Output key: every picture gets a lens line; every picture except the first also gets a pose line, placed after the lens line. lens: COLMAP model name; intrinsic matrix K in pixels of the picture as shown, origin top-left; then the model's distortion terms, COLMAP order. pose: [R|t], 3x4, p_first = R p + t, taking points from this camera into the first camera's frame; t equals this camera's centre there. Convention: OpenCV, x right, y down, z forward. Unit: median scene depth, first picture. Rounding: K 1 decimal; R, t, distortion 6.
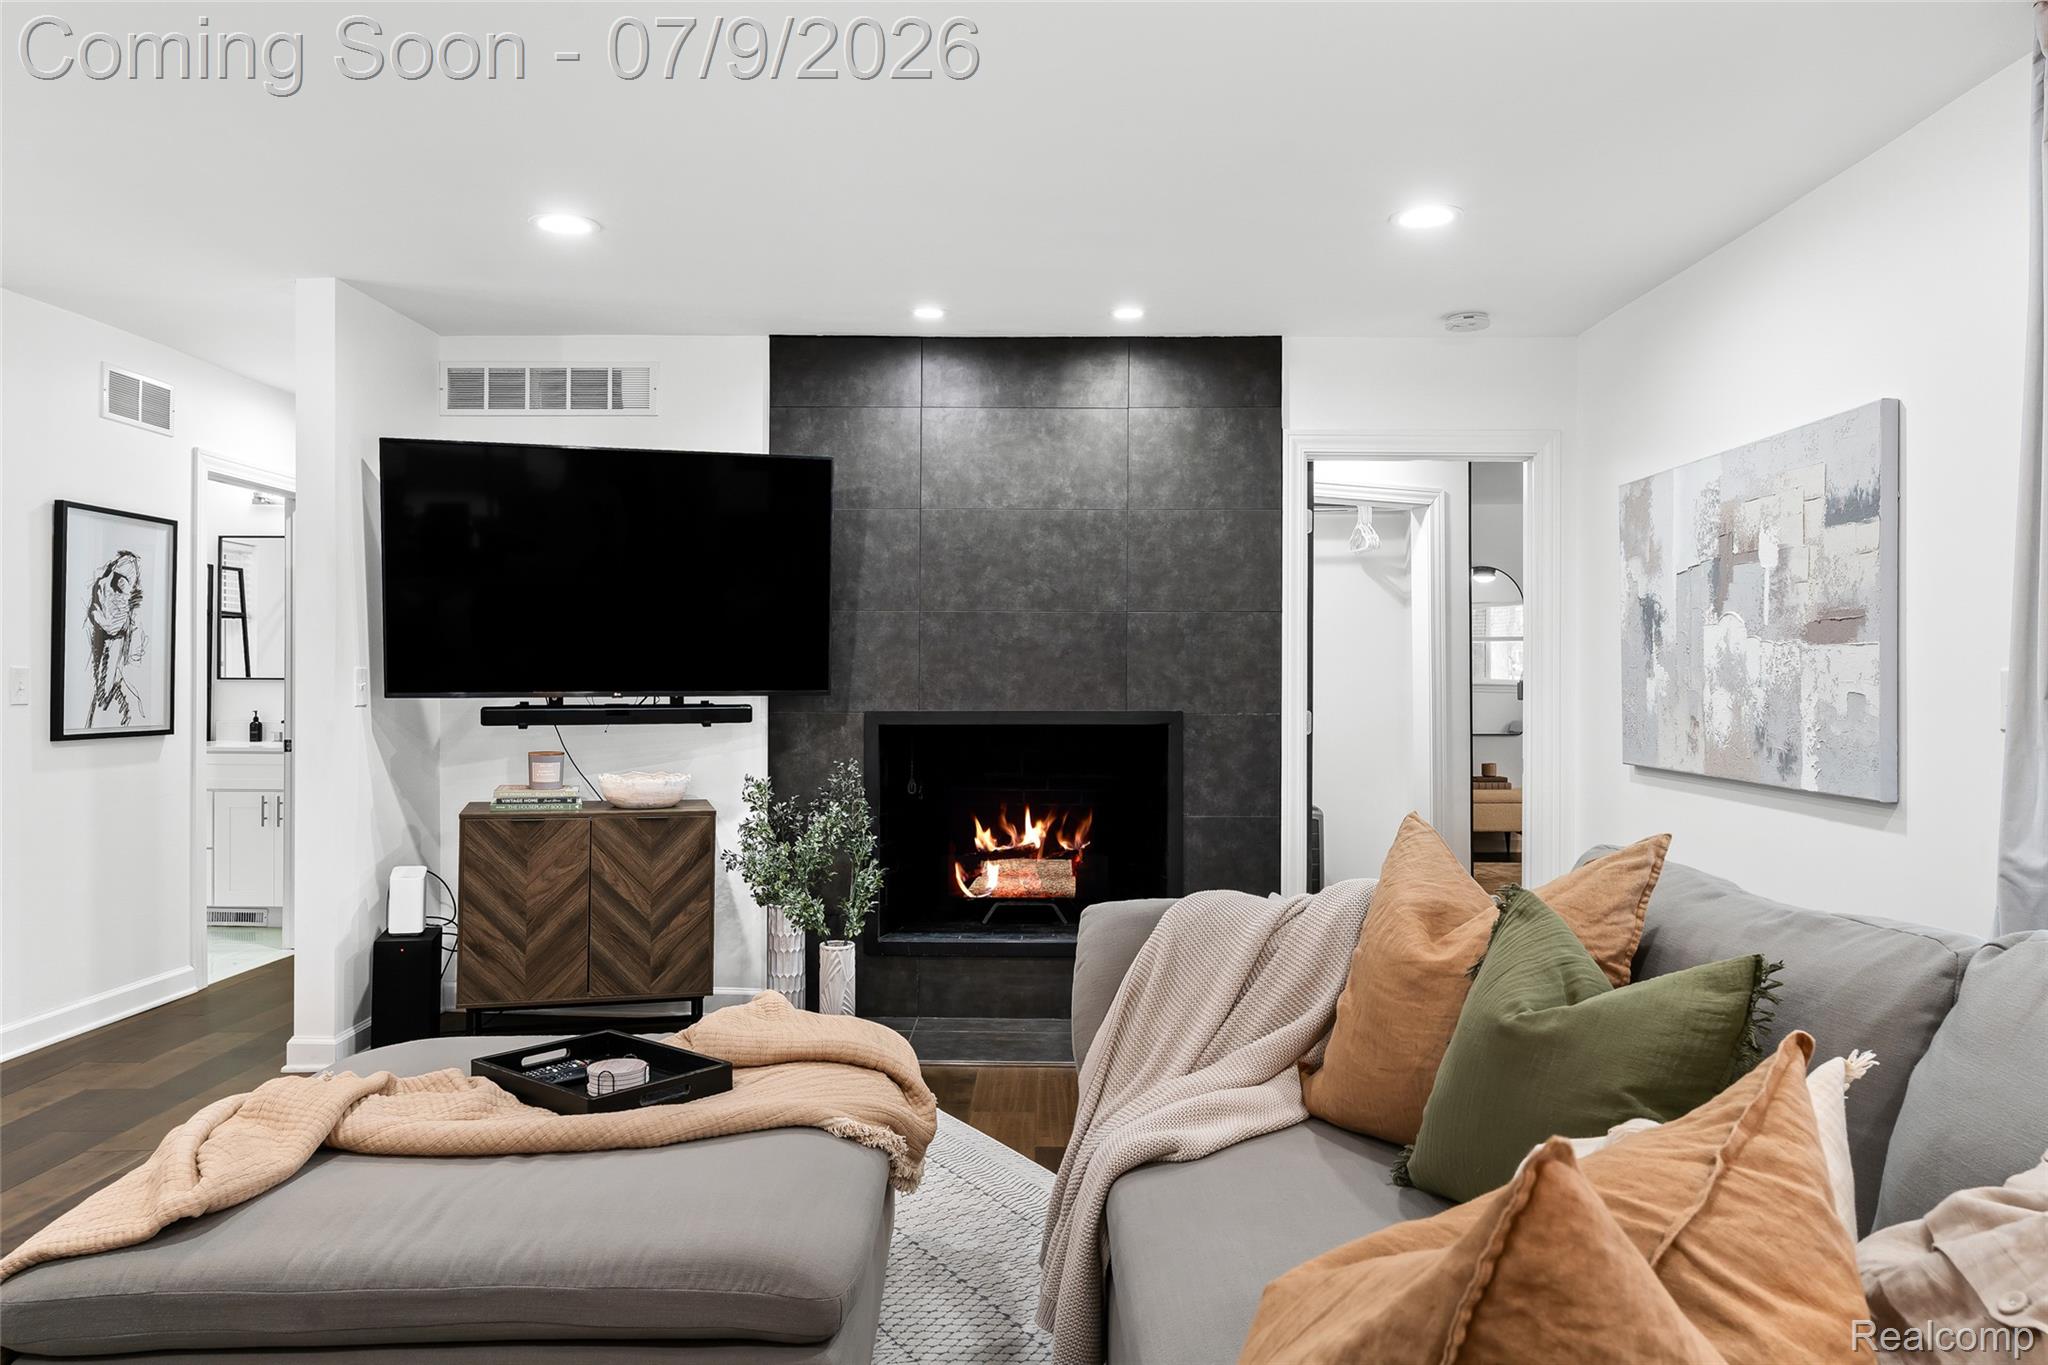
lens RADIAL K [[1391.1, 0, 1015.6], [0, 1391.1, 682.4], [0, 0, 1]] dist [-0.007758, 0.009688]
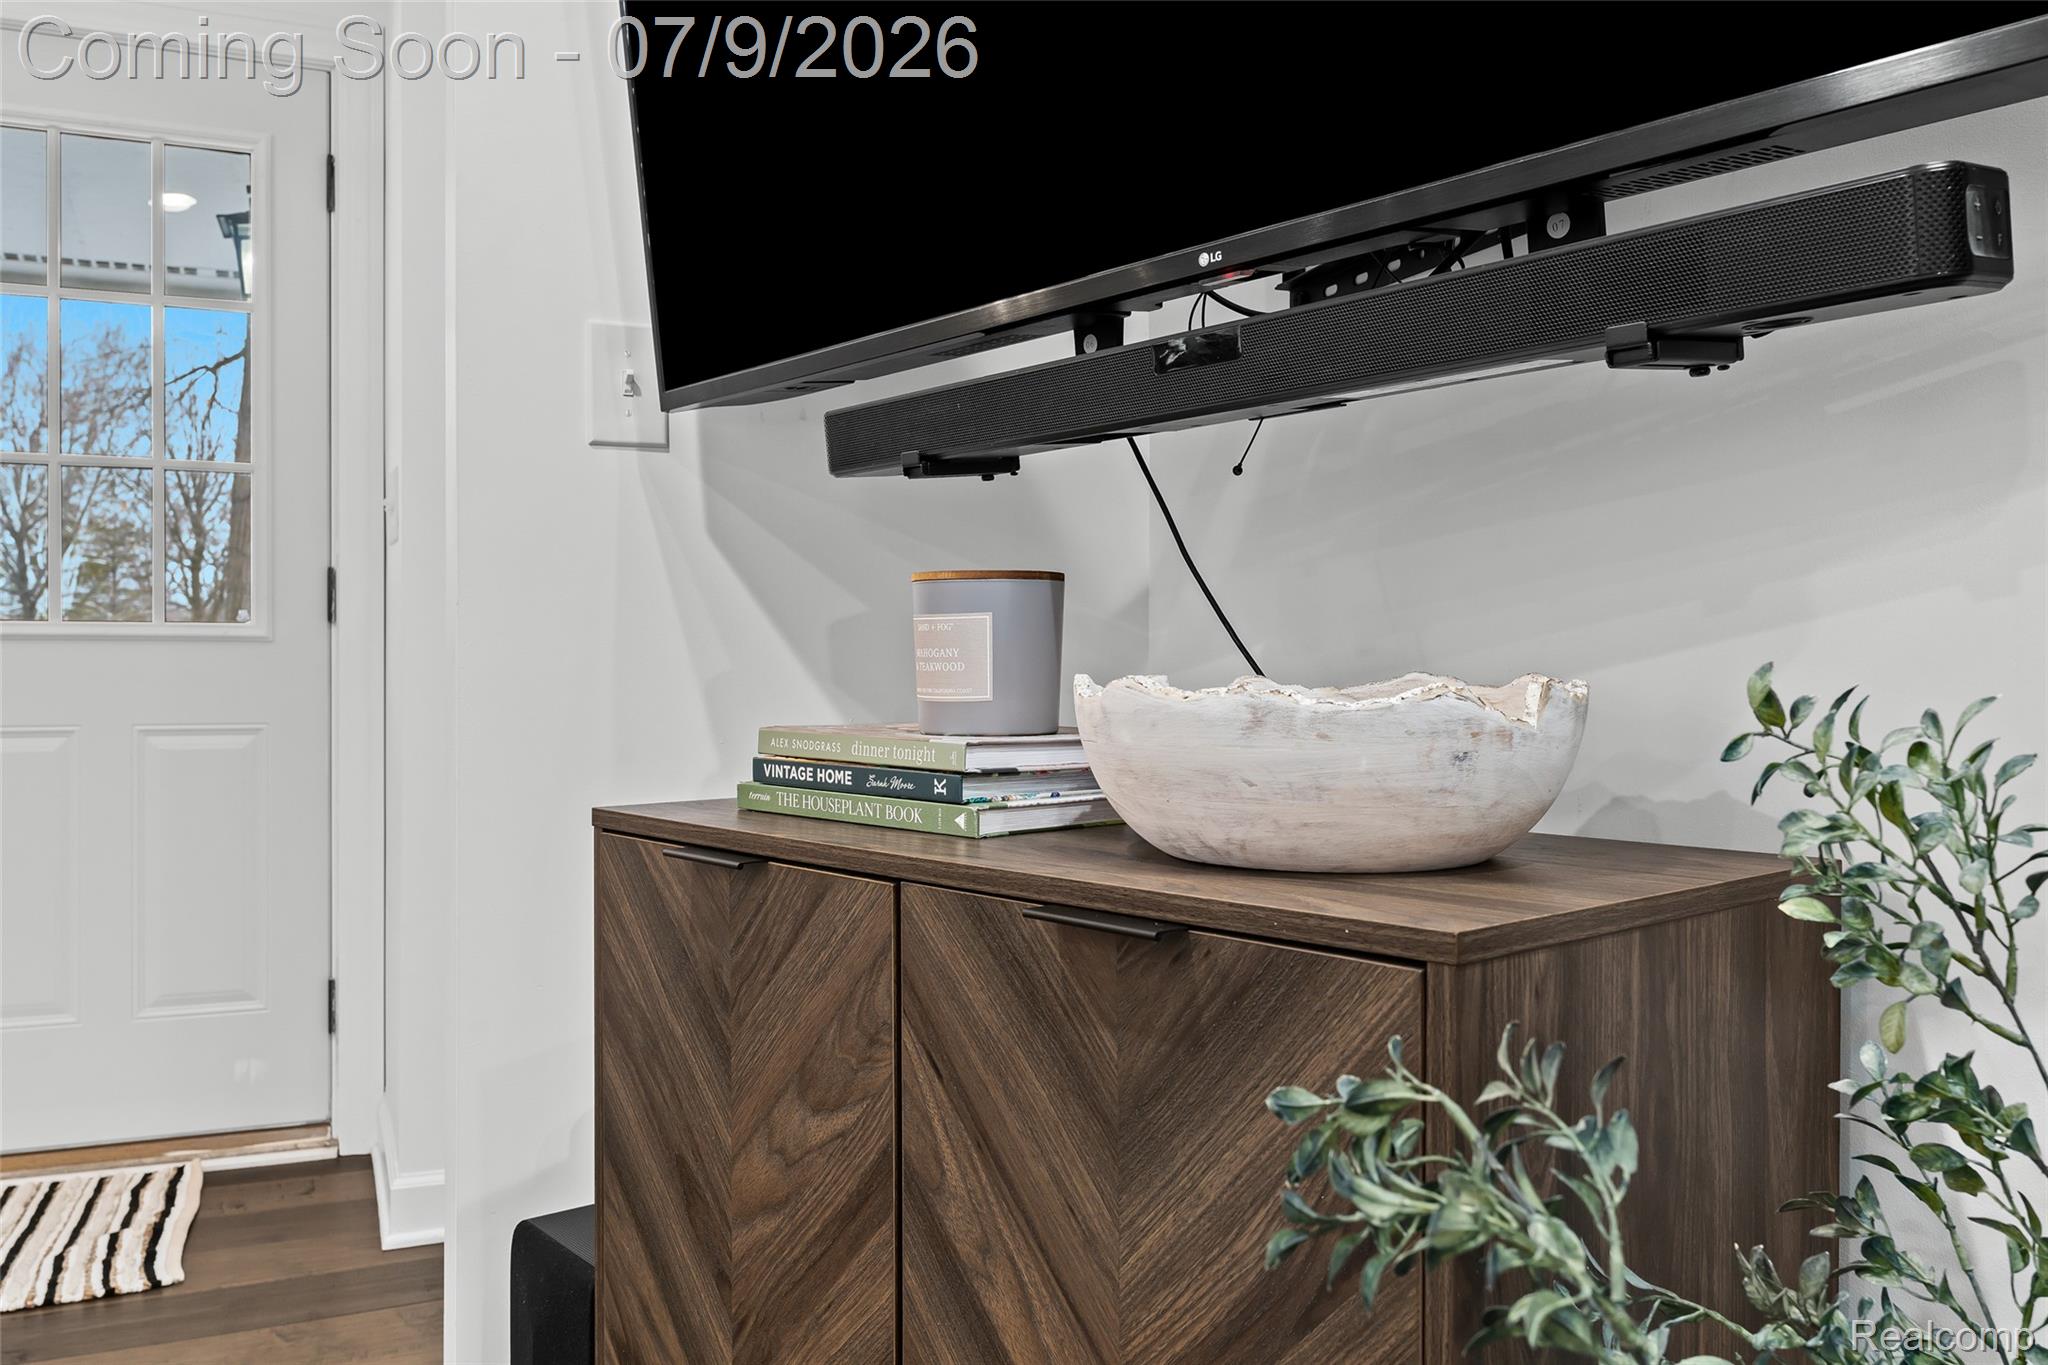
lens RADIAL K [[1660.6, 0, 1019.0], [0, 1660.6, 686.0], [0, 0, 1]] dist [-0.009673, -0.000329]
pose [[0.417335, 0.000254, -0.908753, -0.086897], [0.001939, 0.999997, 0.001170, 0.064765], [0.908750, -0.002251, 0.417334, 0.837625]]
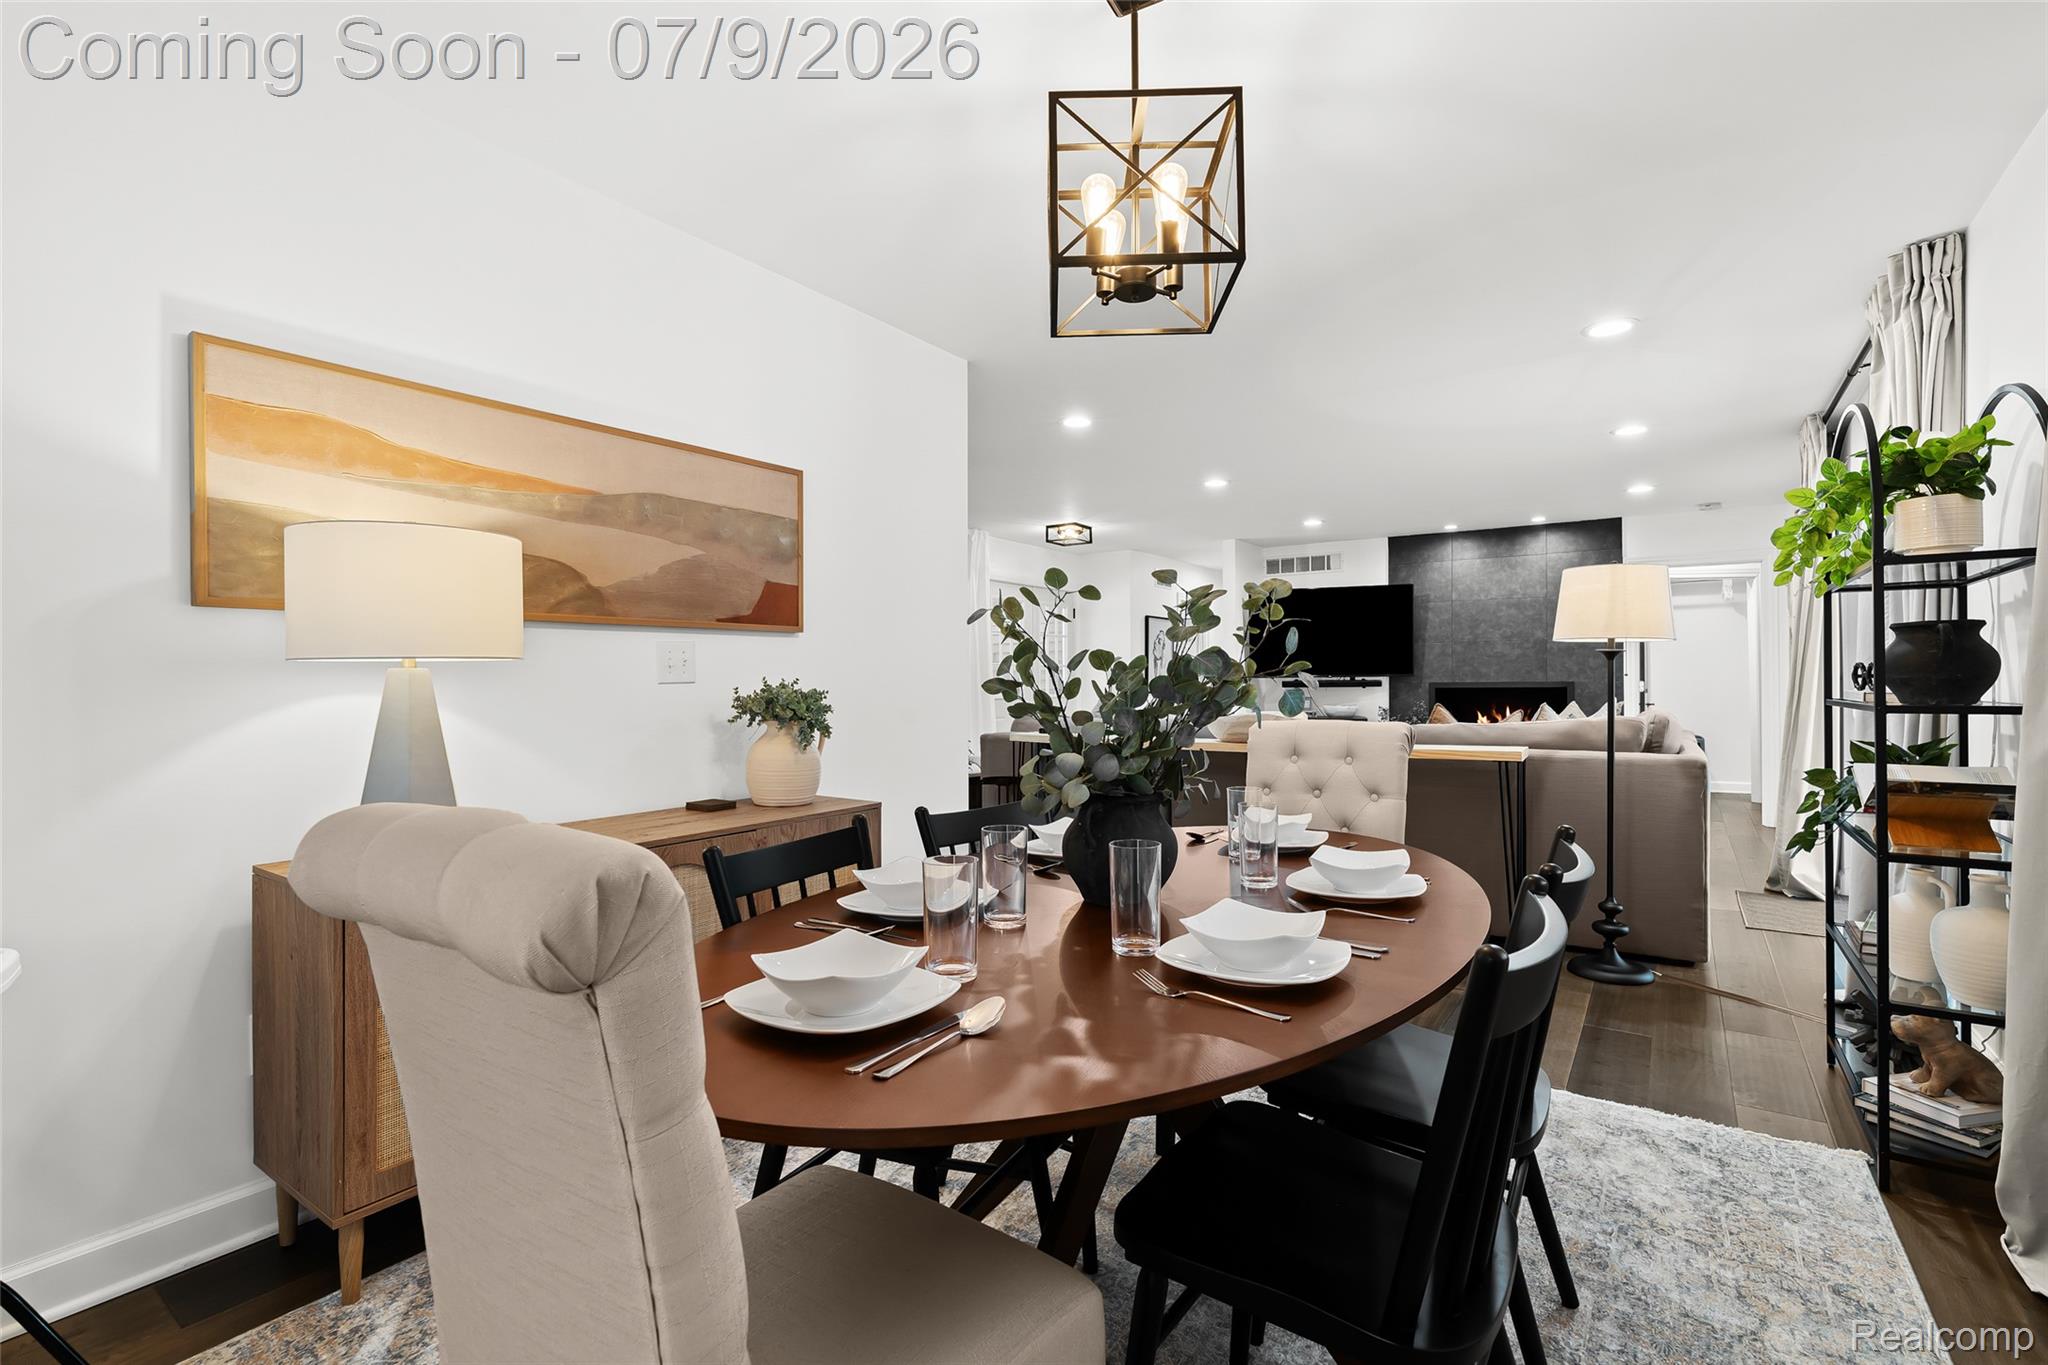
lens RADIAL K [[921.4, 0, 1029.1], [0, 921.4, 676.9], [0, 0, 1]] dist [-0.003149, -0.000385]
pose [[0.833132, -0.010549, -0.552973, 0.212803], [0.004924, 0.999920, -0.011656, 0.026811], [0.553052, 0.006988, 0.833117, -0.800797]]
